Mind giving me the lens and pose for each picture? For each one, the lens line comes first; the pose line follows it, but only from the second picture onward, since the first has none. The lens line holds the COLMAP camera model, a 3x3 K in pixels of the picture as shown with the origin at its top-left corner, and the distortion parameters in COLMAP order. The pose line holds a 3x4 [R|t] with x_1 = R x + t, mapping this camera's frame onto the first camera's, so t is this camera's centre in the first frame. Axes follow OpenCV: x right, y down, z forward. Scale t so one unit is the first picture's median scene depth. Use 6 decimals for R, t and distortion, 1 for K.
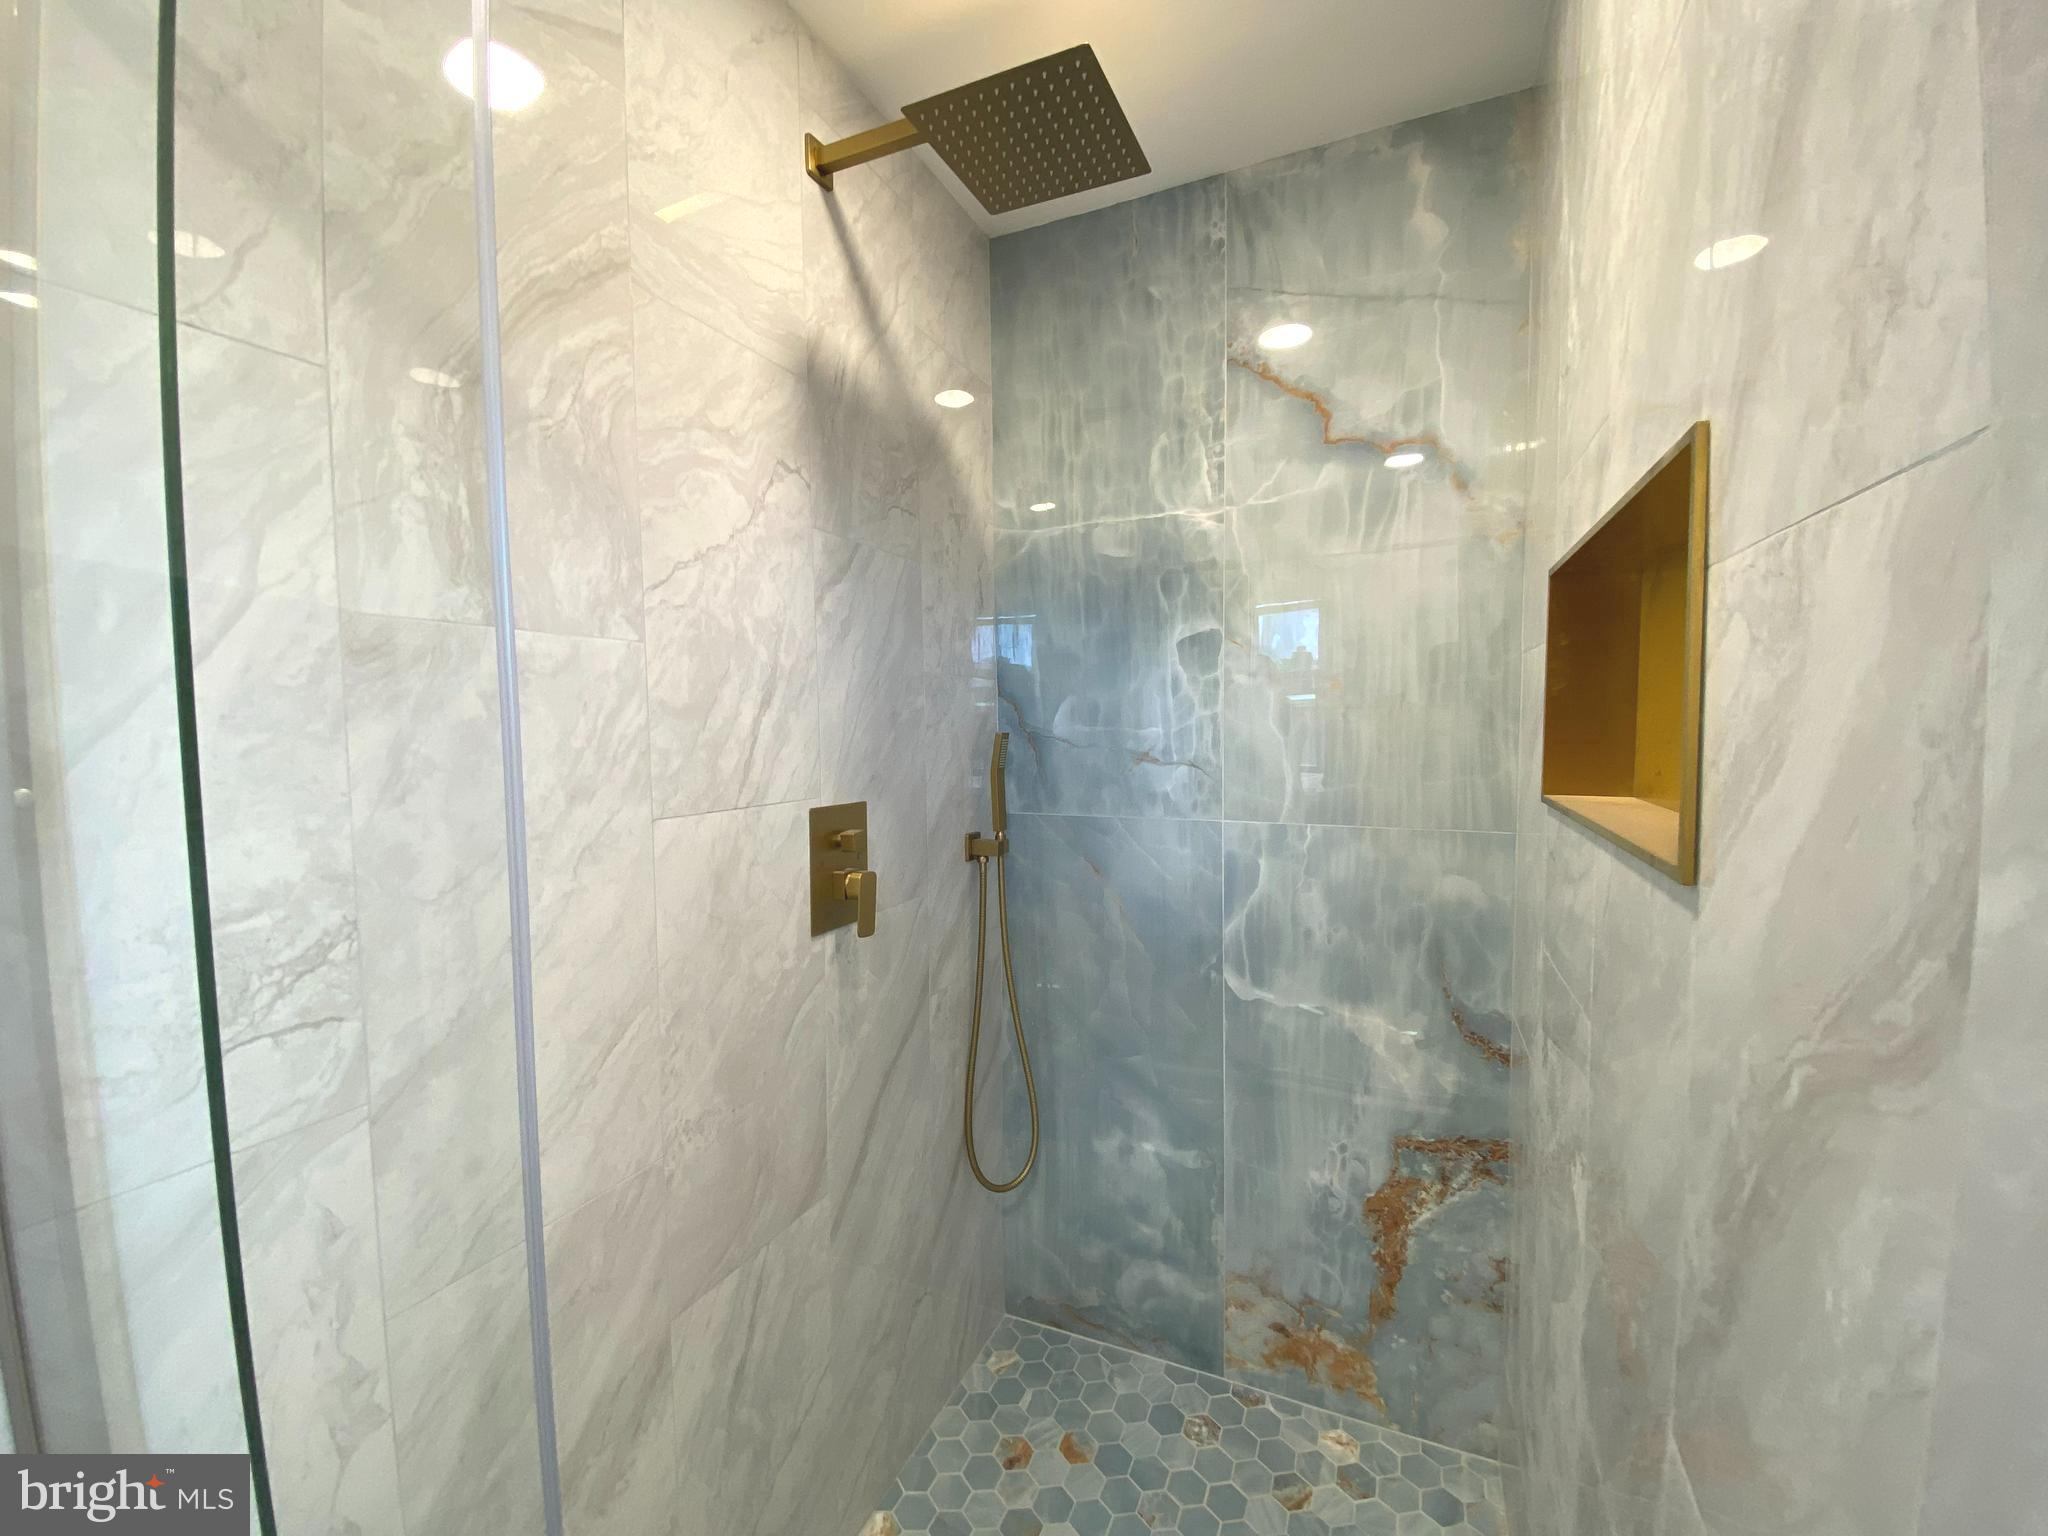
lens RADIAL K [[835.1, 0, 1022.2], [0, 835.1, 771.7], [0, 0, 1]] dist [0.003058, -0.004786]
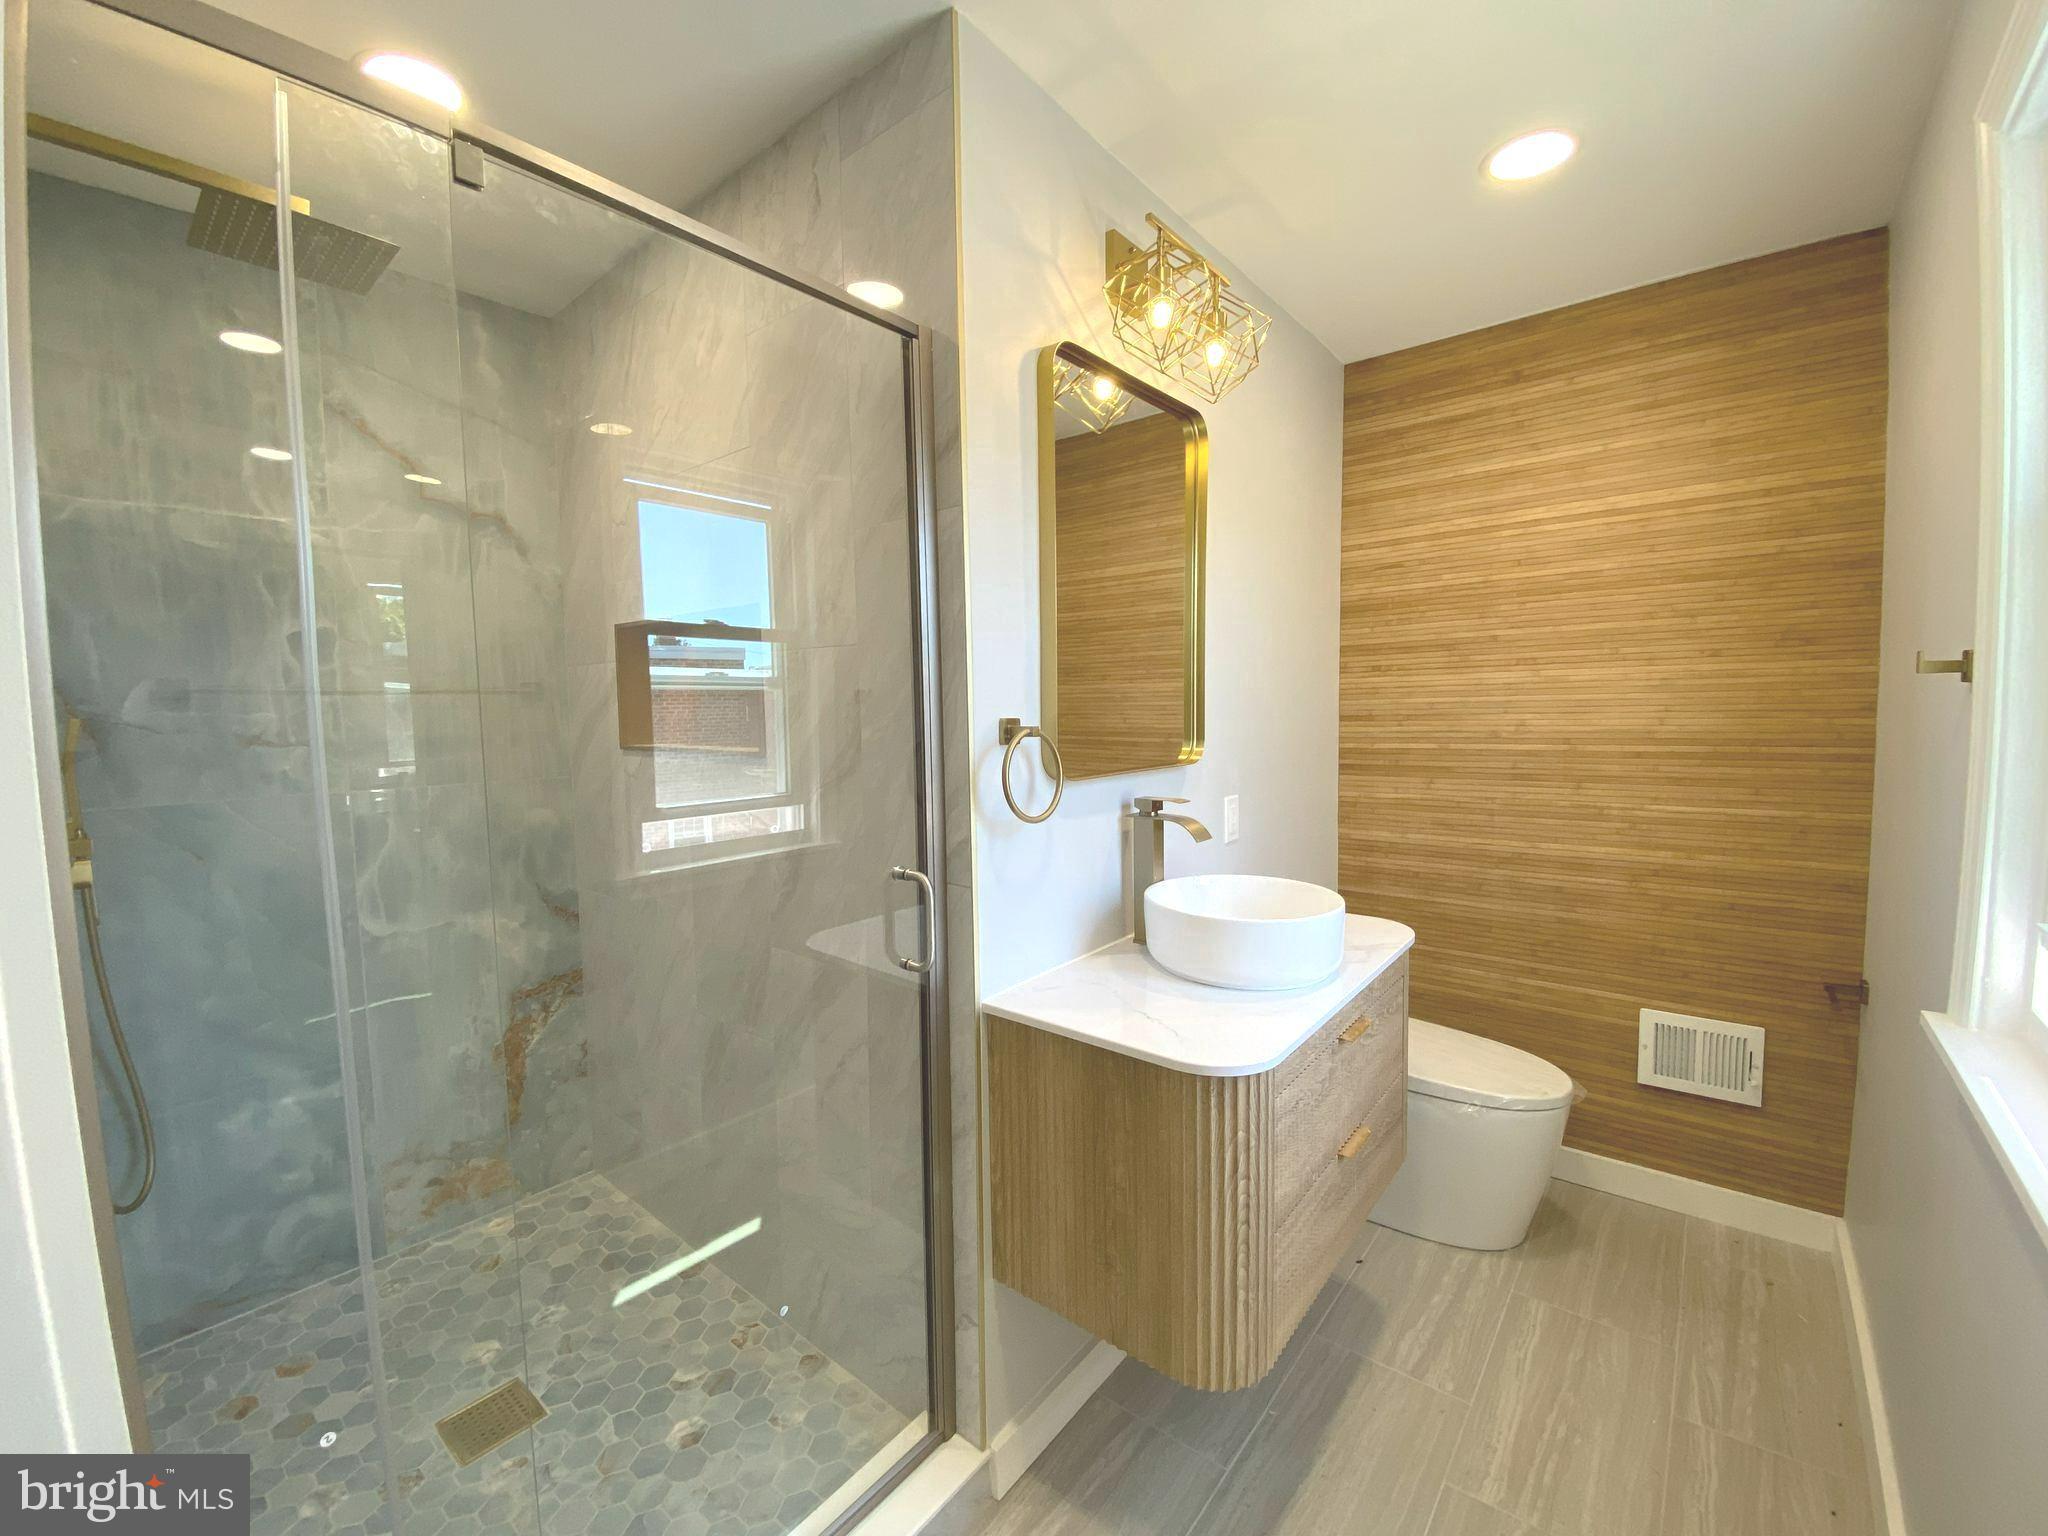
lens RADIAL K [[835.1, 0, 1012.5], [0, 835.1, 769.6], [0, 0, 1]] dist [0.003058, -0.004786]
pose [[0.267328, -0.064695, 0.961431, -0.668310], [0.066620, 0.996597, 0.048538, 0.035315], [-0.961300, 0.051075, 0.270728, -0.237579]]
